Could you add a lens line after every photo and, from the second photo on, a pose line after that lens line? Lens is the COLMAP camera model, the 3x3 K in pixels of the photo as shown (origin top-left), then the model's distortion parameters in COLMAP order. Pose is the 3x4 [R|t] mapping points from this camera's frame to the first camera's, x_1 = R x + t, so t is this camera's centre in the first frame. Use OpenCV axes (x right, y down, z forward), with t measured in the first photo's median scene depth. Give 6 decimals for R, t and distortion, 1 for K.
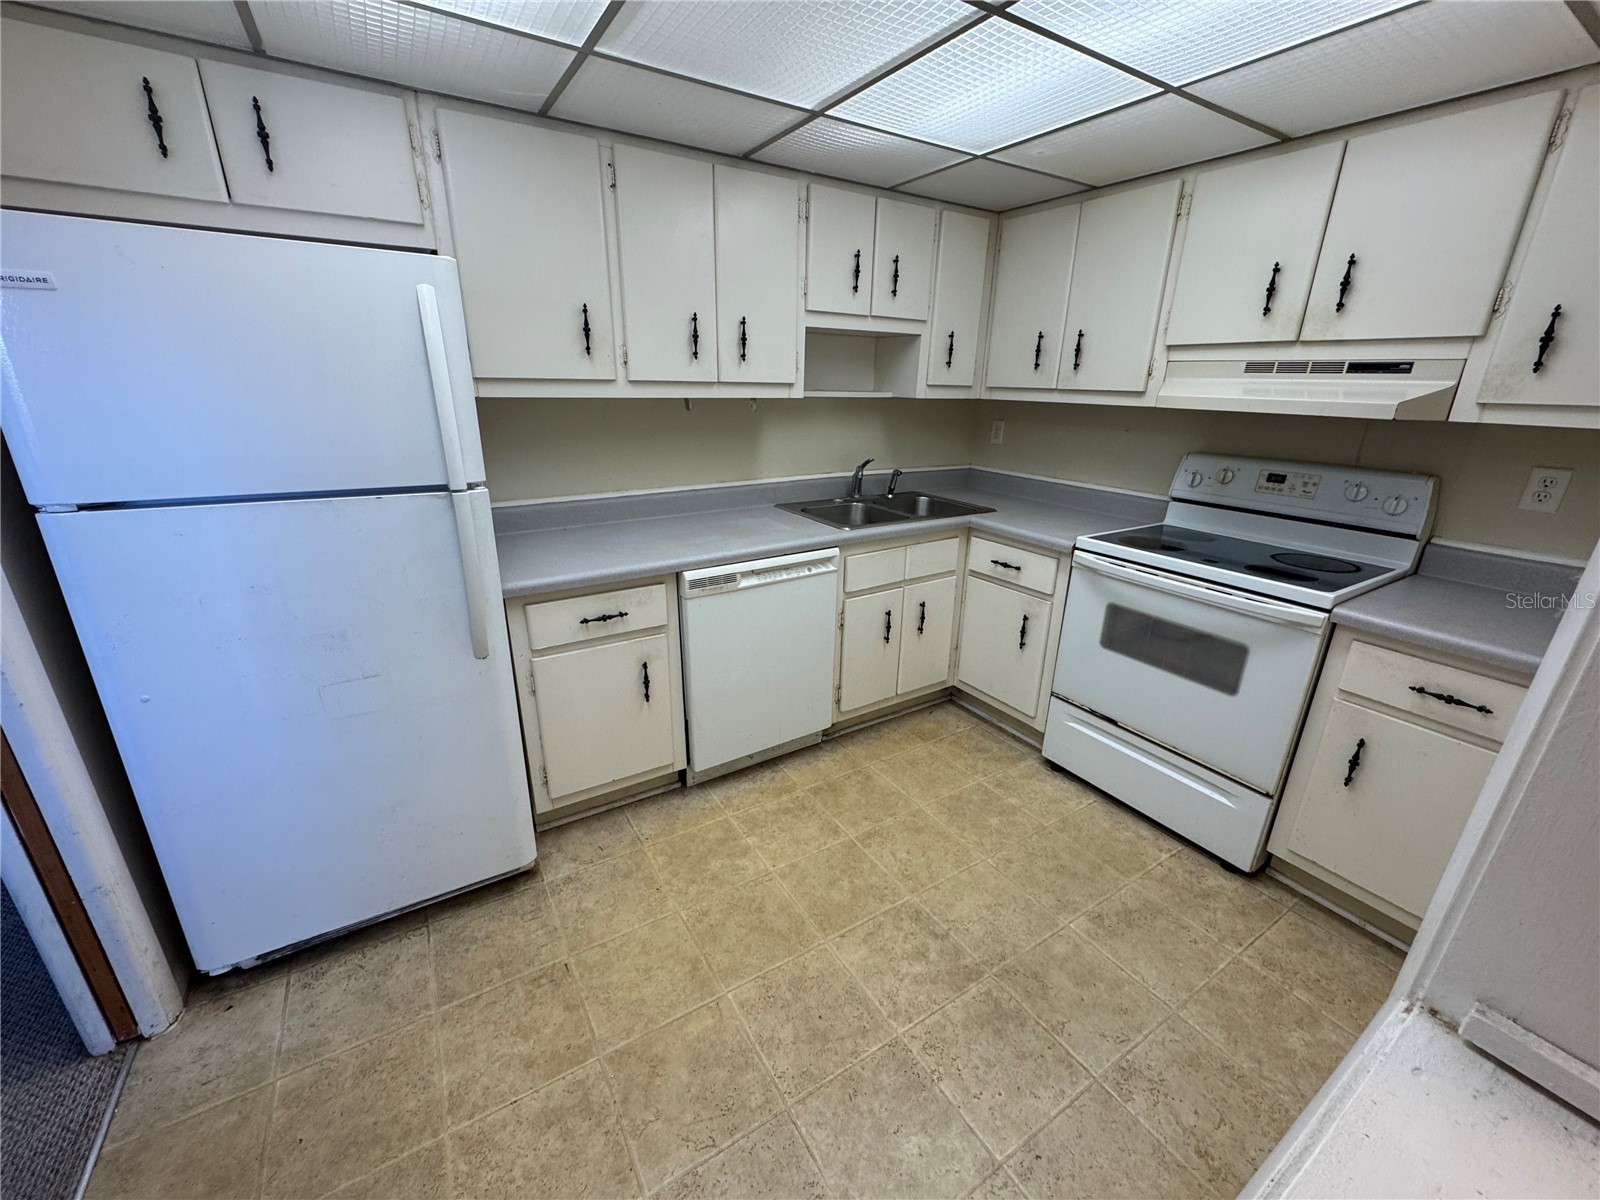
lens RADIAL K [[640.6, 0, 800.0], [0, 640.6, 600.0], [0, 0, 1]] dist [-0.003541, 0.000179]
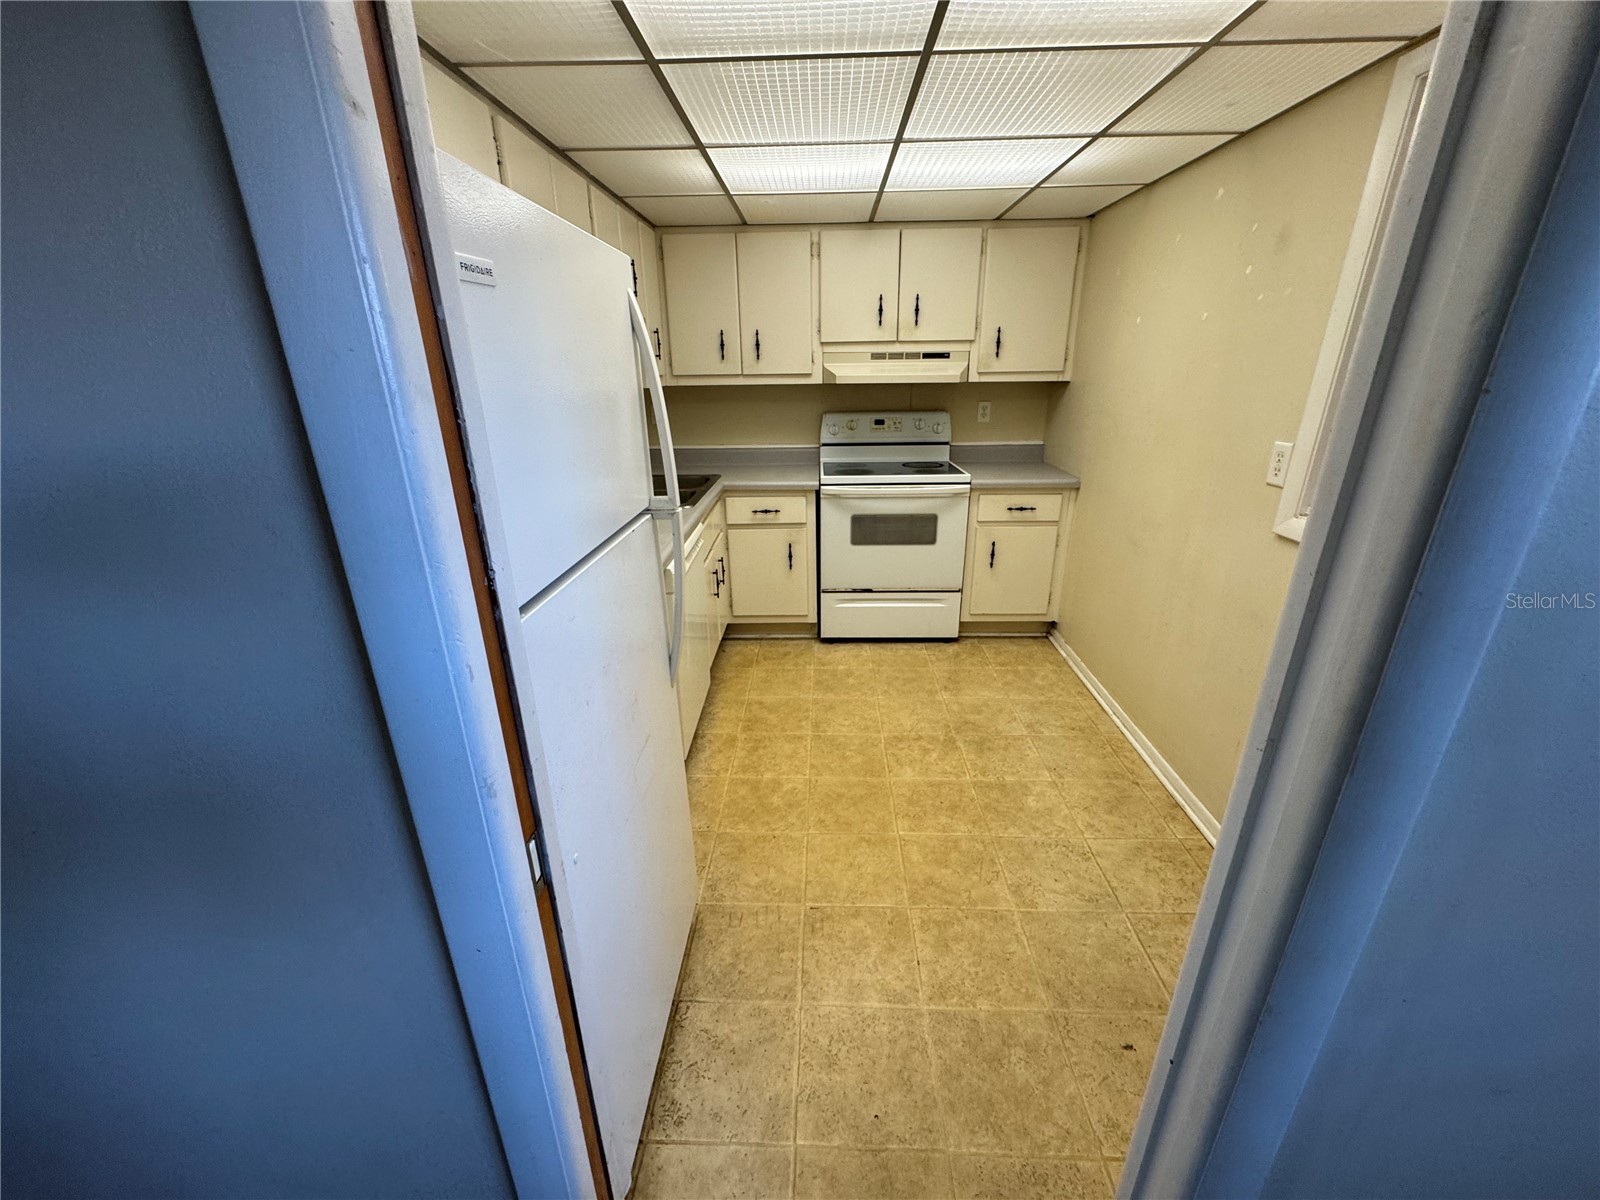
lens RADIAL K [[640.6, 0, 800.0], [0, 640.6, 600.0], [0, 0, 1]] dist [-0.003541, 0.000179]
pose [[0.556690, -0.314720, 0.768796, -0.938846], [0.293704, 0.940252, 0.172235, -0.119853], [-0.777068, 0.129917, 0.615863, 0.223599]]
